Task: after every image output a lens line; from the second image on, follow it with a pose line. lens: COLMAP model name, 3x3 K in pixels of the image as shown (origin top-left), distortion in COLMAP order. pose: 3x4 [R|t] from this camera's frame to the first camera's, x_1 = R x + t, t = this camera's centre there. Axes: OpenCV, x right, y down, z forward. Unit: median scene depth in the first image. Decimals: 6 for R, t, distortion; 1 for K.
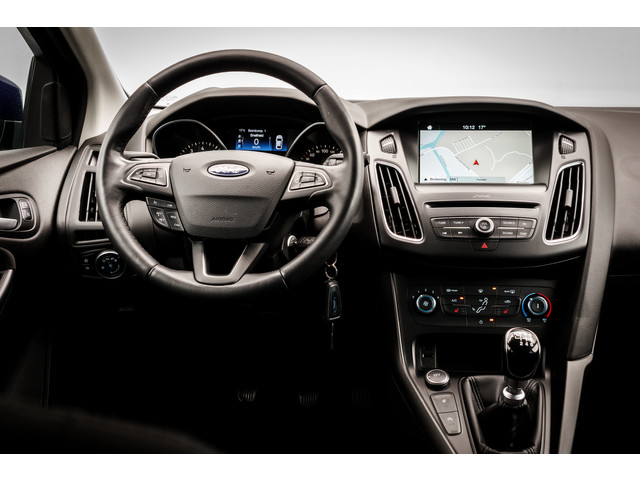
lens RADIAL K [[747.8, 0, 320.0], [0, 747.8, 238.9], [0, 0, 1]] dist [0.001624, 0.000000]
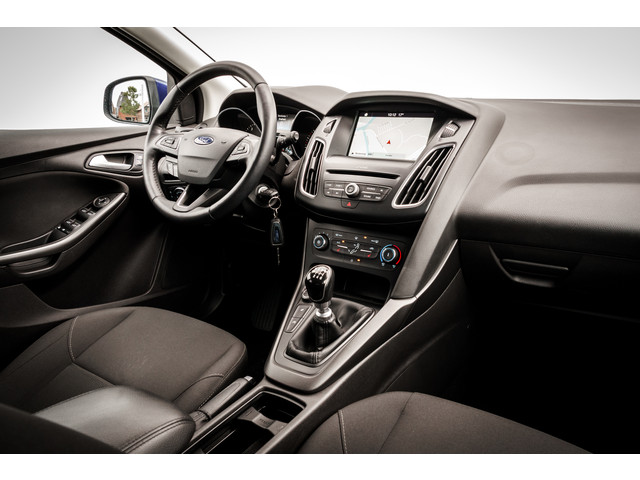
lens RADIAL K [[500.2, 0, 320.0], [0, 500.2, 241.2], [0, 0, 1]] dist [0.001536, 0.000772]
pose [[0.879401, 0.126976, -0.458836, 0.551399], [-0.083785, 0.990012, 0.113388, -0.020767], [0.468650, -0.061270, 0.881256, 0.170942]]
